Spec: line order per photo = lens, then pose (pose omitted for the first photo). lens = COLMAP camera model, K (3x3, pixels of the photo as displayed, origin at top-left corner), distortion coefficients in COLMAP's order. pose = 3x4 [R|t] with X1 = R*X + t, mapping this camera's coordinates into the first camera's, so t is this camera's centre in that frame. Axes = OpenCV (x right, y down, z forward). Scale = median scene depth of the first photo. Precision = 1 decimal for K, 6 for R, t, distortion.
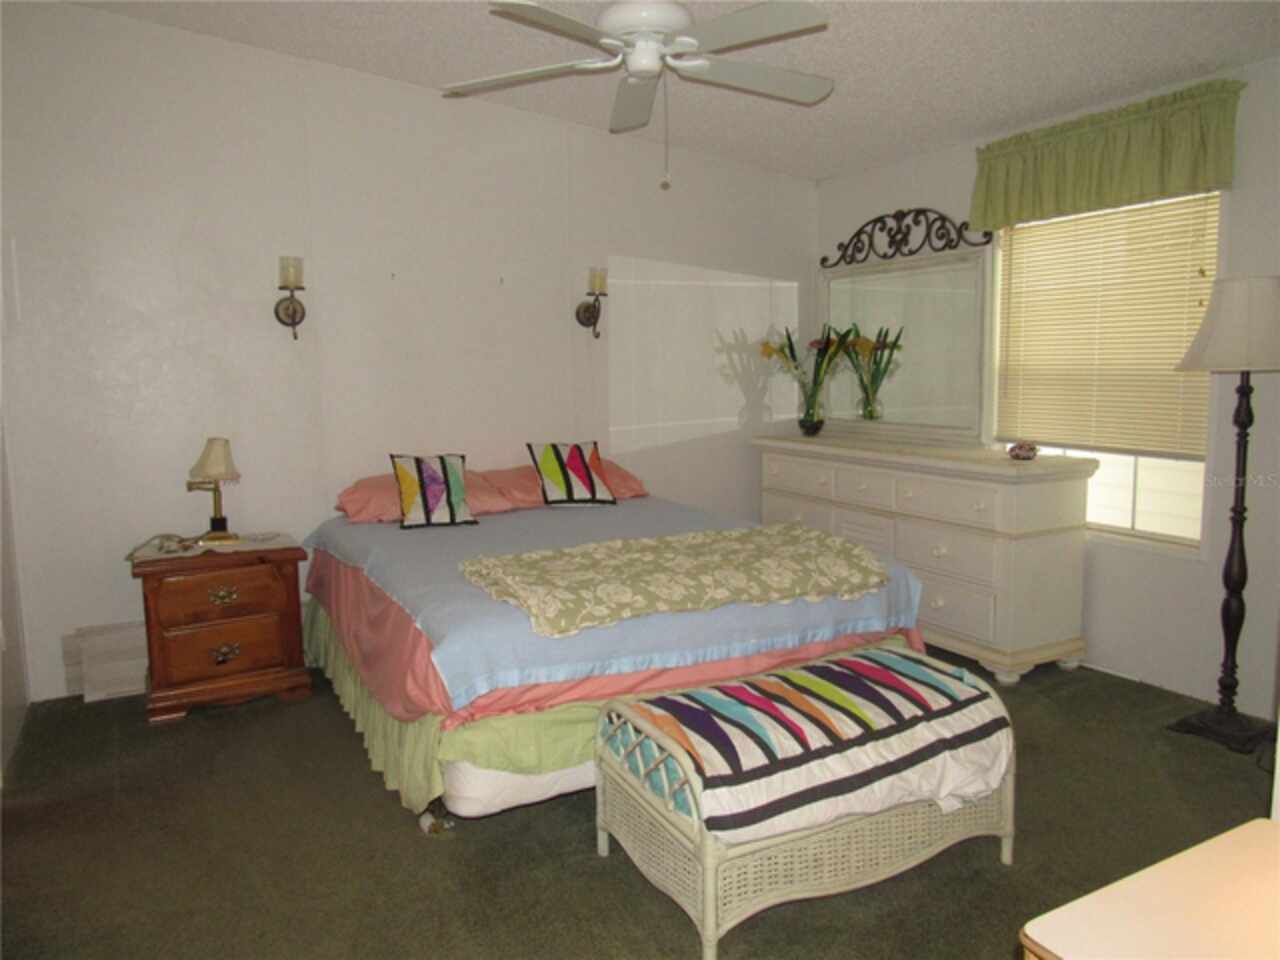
lens RADIAL K [[906.4, 0, 630.1], [0, 906.4, 482.3], [0, 0, 1]] dist [-0.022007, 0.001807]
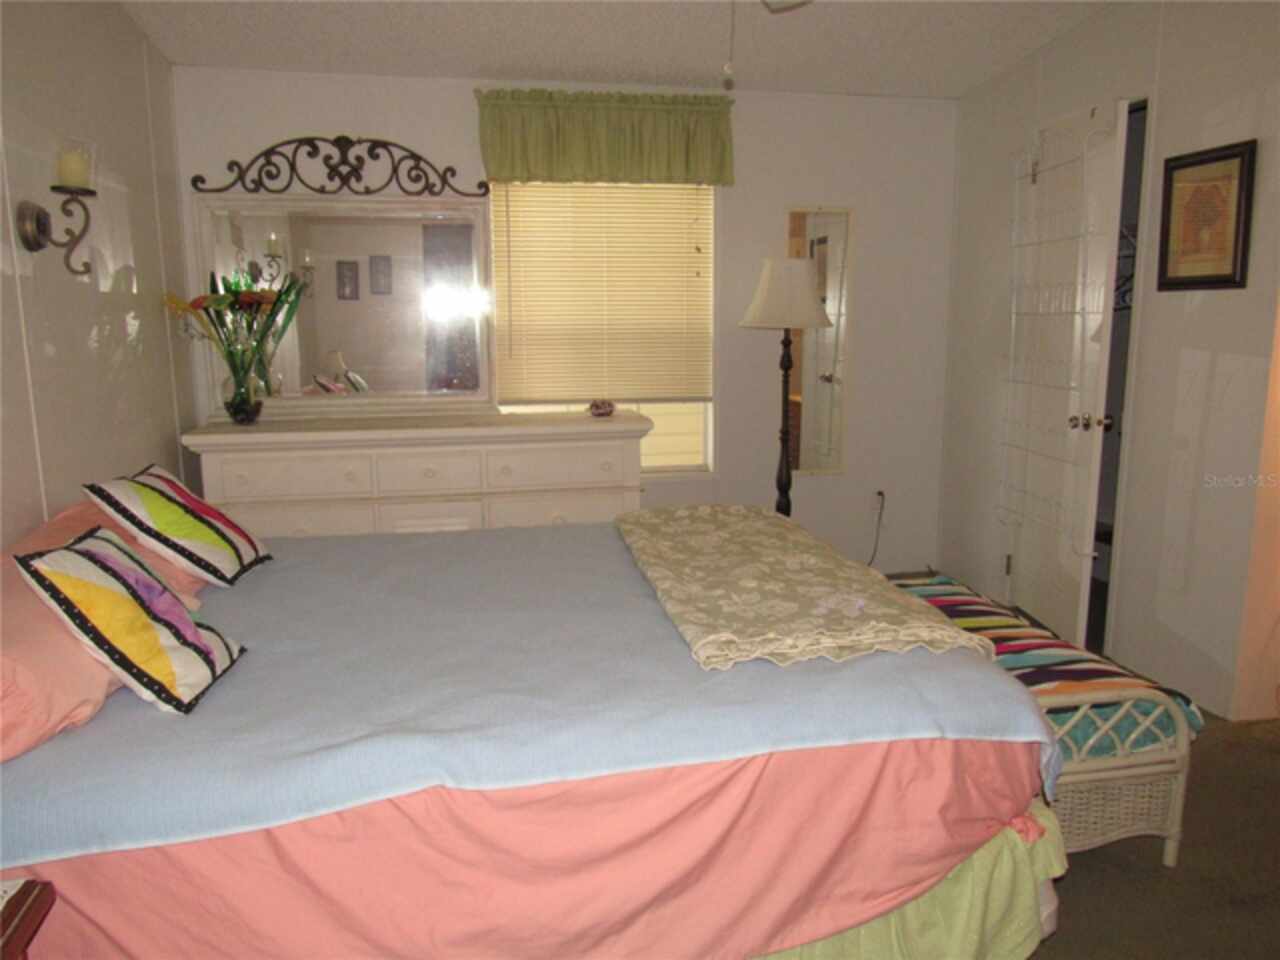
lens RADIAL K [[906.4, 0, 632.4], [0, 906.4, 473.0], [0, 0, 1]] dist [-0.022007, 0.001807]
pose [[0.291703, -0.134477, 0.947009, -0.457956], [0.128243, 0.986627, 0.100601, -0.050312], [-0.947873, 0.092101, 0.305047, 0.551142]]
